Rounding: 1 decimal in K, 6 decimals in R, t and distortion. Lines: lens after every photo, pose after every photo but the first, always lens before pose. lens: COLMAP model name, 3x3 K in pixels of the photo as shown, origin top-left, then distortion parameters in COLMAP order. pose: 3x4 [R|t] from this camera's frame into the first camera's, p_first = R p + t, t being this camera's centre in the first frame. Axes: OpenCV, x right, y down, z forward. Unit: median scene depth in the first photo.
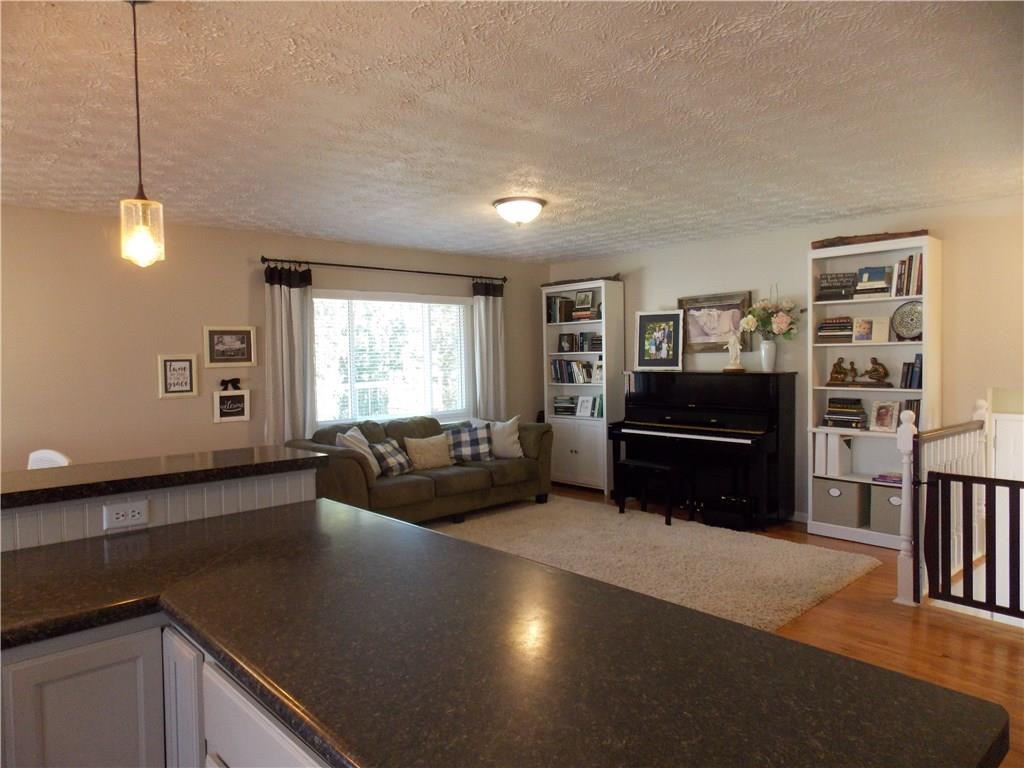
lens RADIAL K [[676.7, 0, 510.5], [0, 676.7, 378.5], [0, 0, 1]] dist [0.000891, 0.003883]
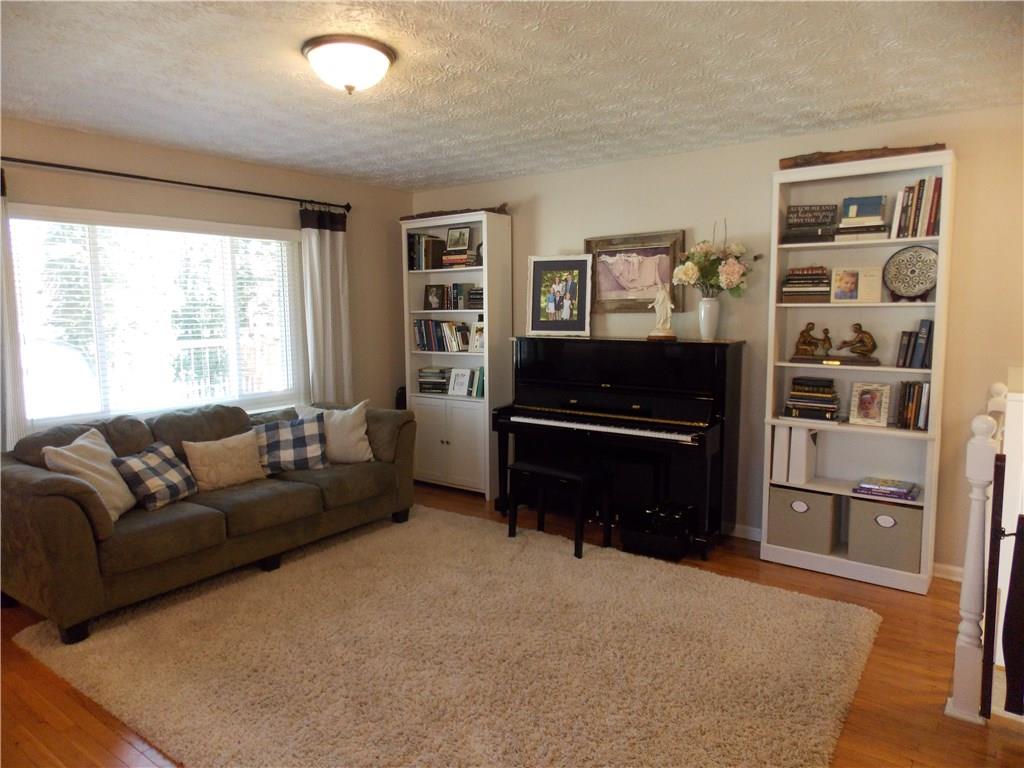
lens RADIAL K [[676.7, 0, 509.3], [0, 676.7, 382.1], [0, 0, 1]] dist [0.000891, 0.003883]
pose [[0.982440, -0.010250, 0.186297, 0.030682], [-0.003343, 0.997363, 0.072502, -0.018097], [-0.186549, -0.071852, 0.979815, 0.324224]]
